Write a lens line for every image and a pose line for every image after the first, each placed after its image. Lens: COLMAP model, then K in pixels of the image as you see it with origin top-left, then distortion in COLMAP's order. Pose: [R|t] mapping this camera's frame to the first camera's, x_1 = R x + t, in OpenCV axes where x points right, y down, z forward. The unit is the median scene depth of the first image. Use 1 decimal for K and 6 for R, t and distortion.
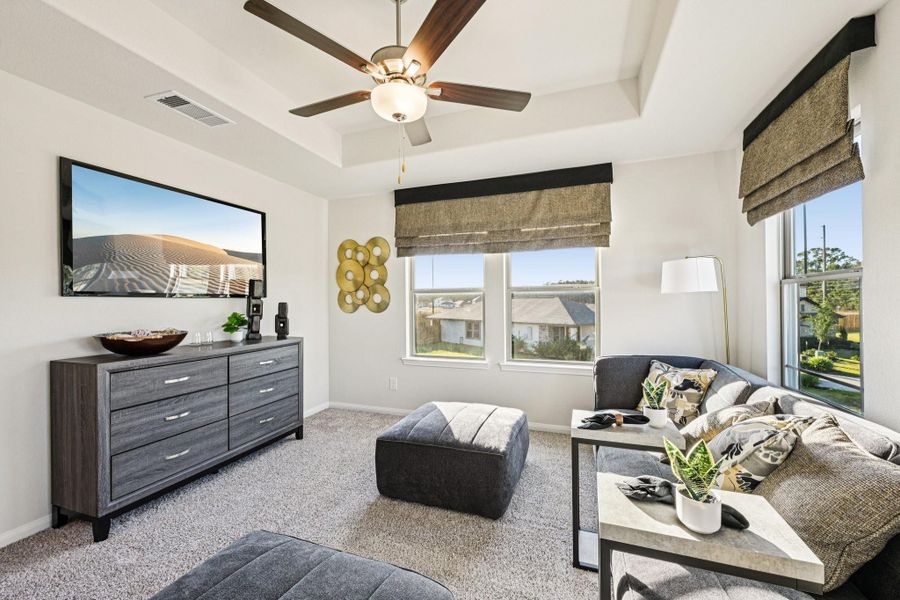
lens RADIAL K [[356.0, 0, 451.7], [0, 356.0, 303.0], [0, 0, 1]] dist [-0.000586, 0.000537]
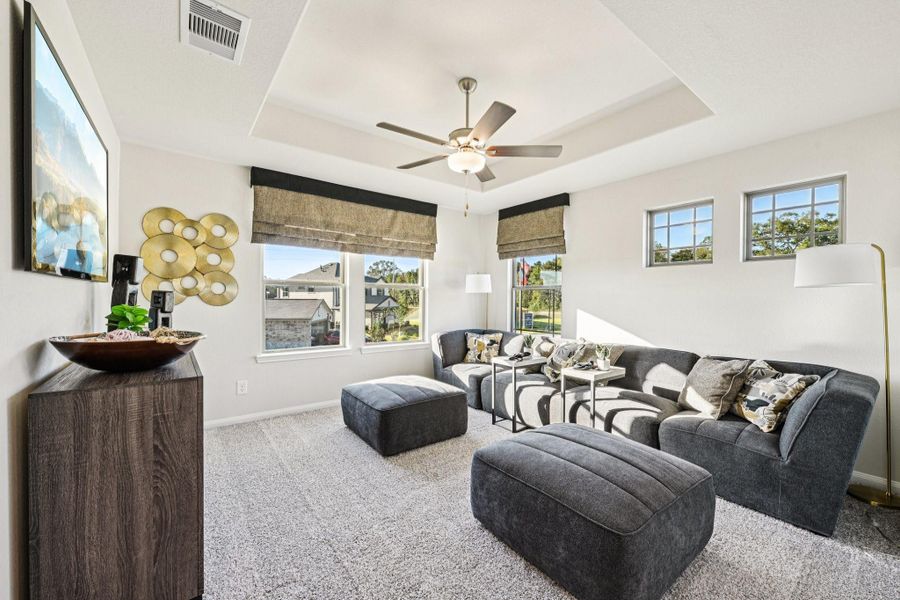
lens RADIAL K [[356.0, 0, 456.0], [0, 356.0, 299.1], [0, 0, 1]] dist [-0.000586, 0.000537]
pose [[0.539236, 0.010292, 0.842092, -0.735161], [-0.011888, 0.999919, -0.004609, 0.010351], [-0.842071, -0.007525, 0.539315, 0.114779]]
